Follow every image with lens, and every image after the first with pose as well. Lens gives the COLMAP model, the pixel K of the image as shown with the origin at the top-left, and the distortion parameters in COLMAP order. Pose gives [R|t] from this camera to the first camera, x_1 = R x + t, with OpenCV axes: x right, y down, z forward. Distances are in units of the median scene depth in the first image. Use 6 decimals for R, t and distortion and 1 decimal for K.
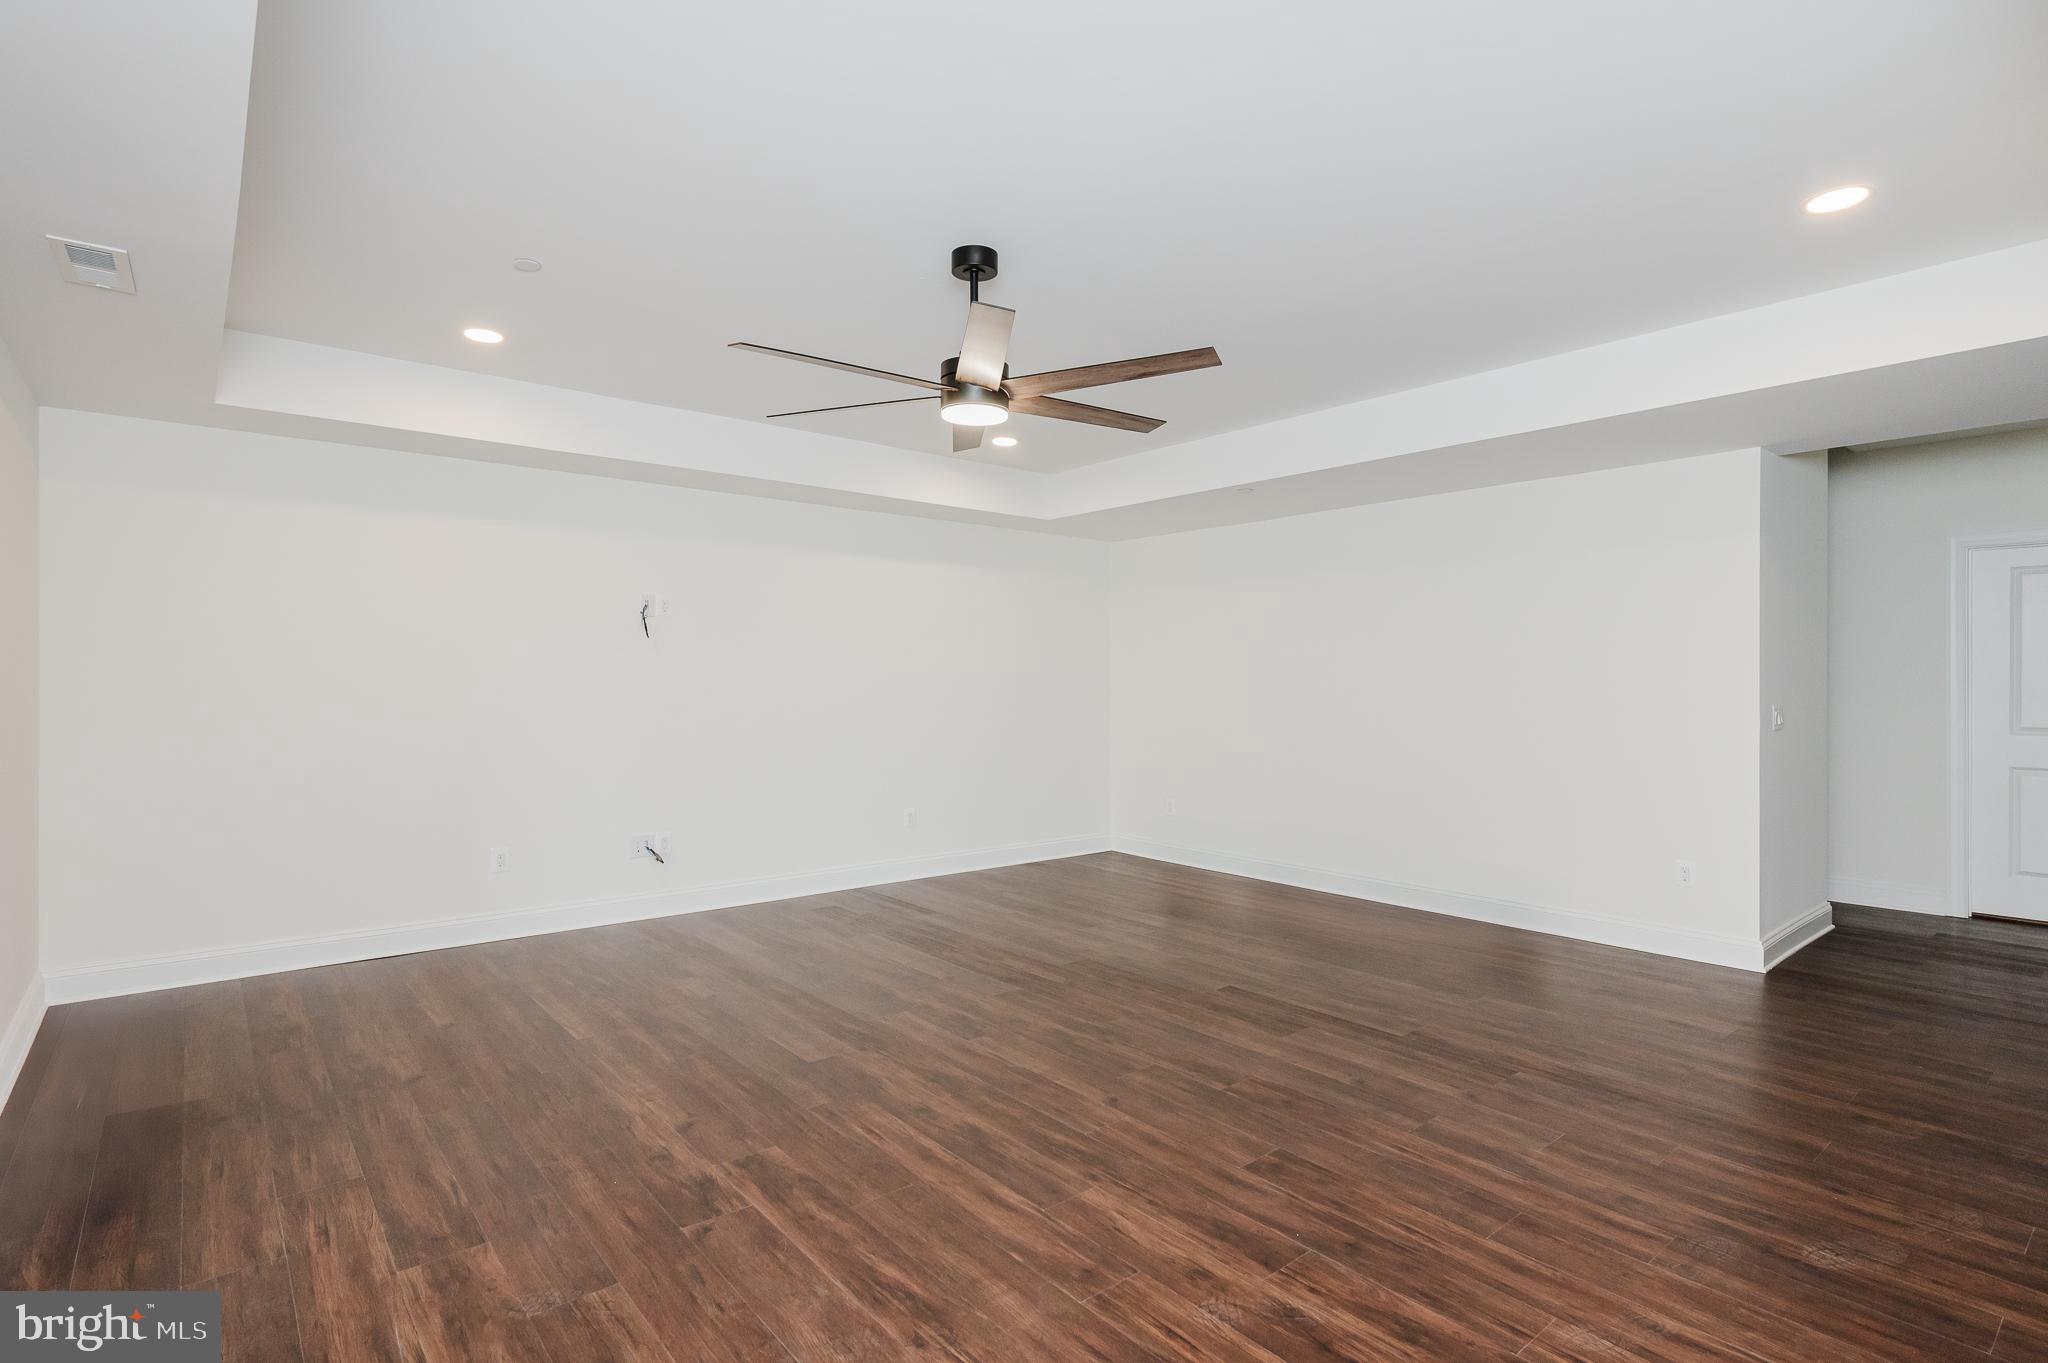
lens RADIAL K [[1017.9, 0, 1025.2], [0, 1017.9, 674.4], [0, 0, 1]] dist [0.001386, 0.000528]
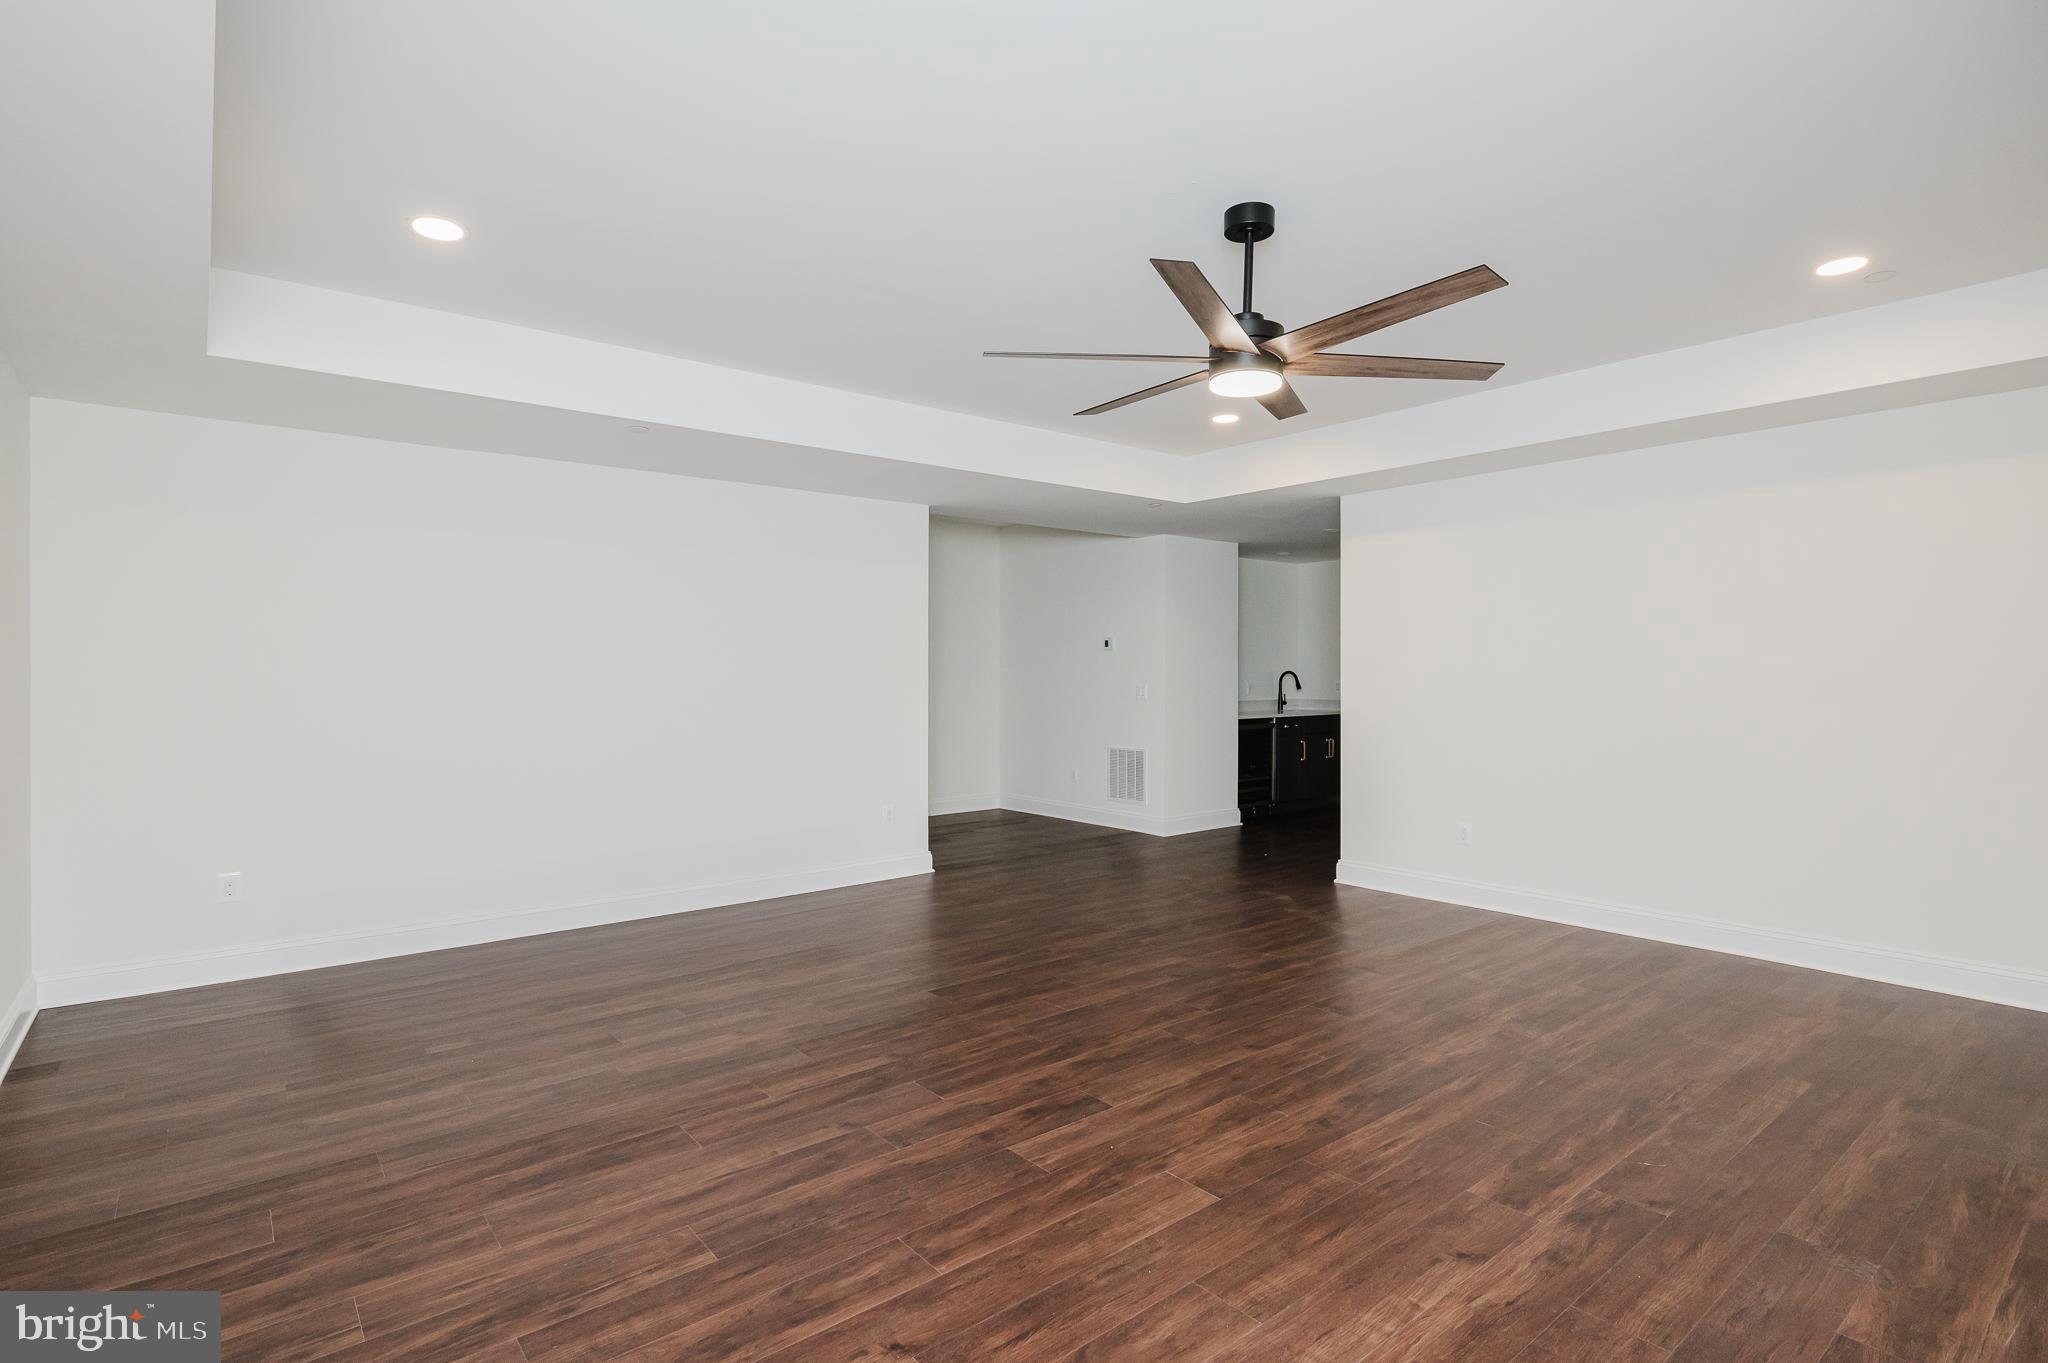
lens RADIAL K [[1017.9, 0, 1025.2], [0, 1017.9, 684.8], [0, 0, 1]] dist [0.001386, 0.000528]
pose [[-0.003133, -0.015235, 0.999879, -1.032473], [-0.003027, 0.999880, 0.015225, 0.008163], [-0.999991, -0.002979, -0.003179, 1.272523]]
